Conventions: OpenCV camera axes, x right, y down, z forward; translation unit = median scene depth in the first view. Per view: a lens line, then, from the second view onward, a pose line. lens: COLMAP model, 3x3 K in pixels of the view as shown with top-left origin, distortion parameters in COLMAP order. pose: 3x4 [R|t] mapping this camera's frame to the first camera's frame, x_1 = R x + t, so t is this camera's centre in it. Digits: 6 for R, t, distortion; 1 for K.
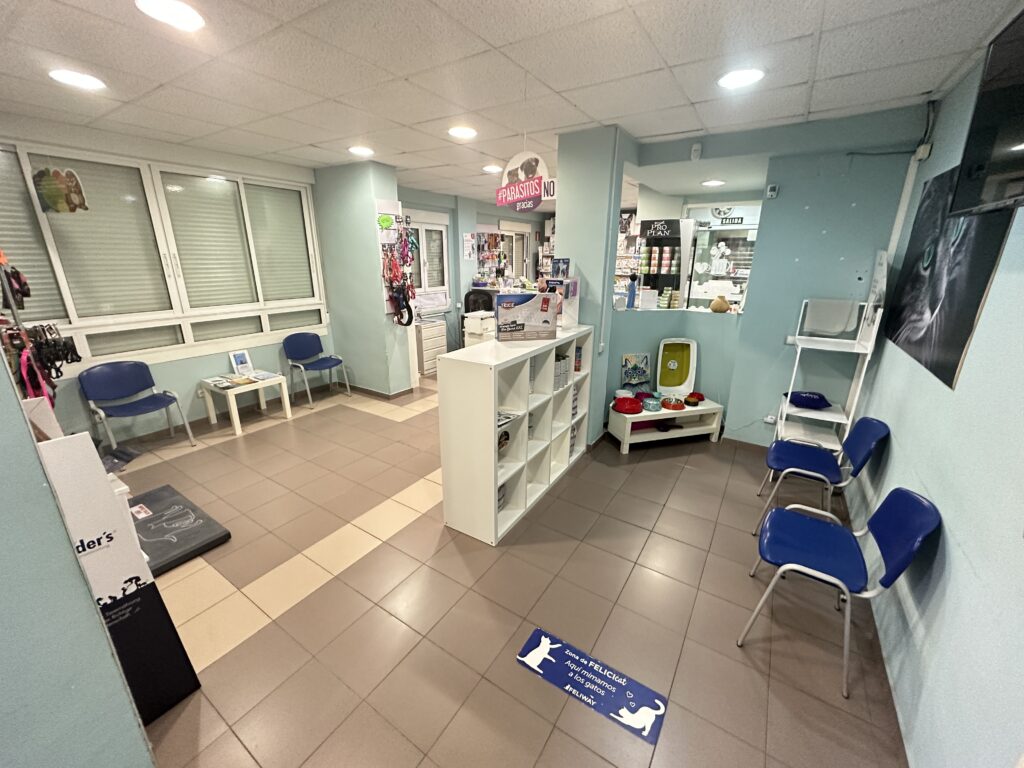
lens RADIAL K [[407.1, 0, 512.0], [0, 407.1, 384.0], [0, 0, 1]] dist [-0.002115, -0.000133]
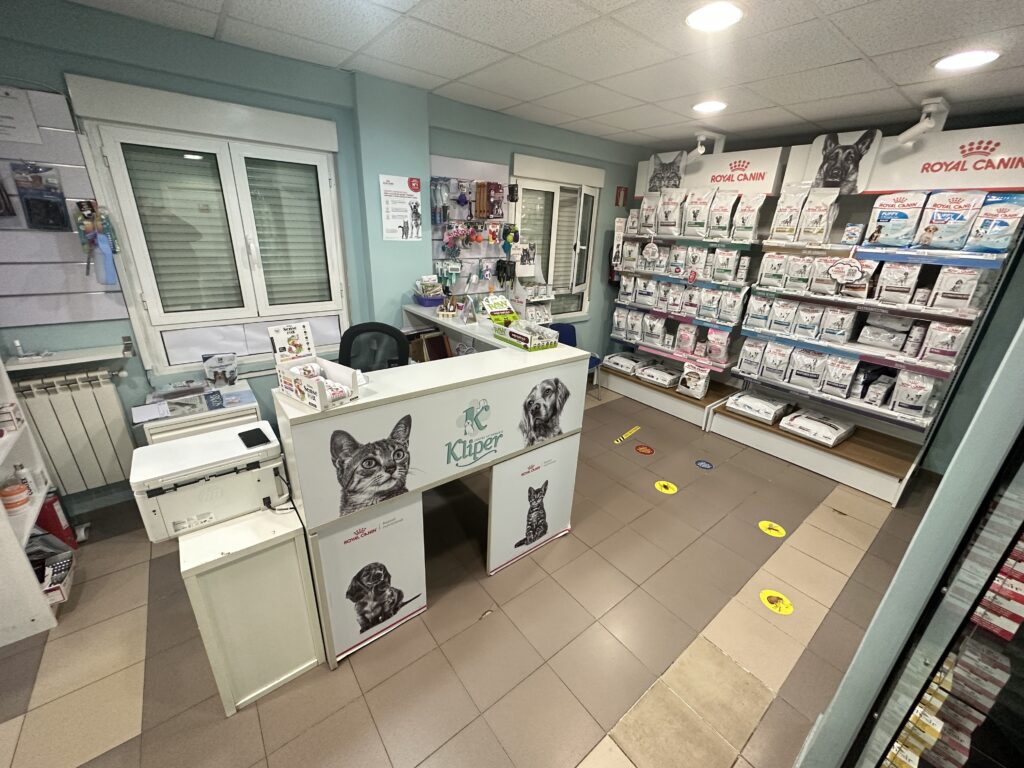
lens RADIAL K [[407.1, 0, 512.0], [0, 407.1, 384.0], [0, 0, 1]] dist [-0.002115, -0.000133]
pose [[0.947943, 0.144379, -0.283829, 0.130905], [-0.128207, 0.988919, 0.074854, -0.187715], [0.291491, -0.034568, 0.955949, 0.570465]]
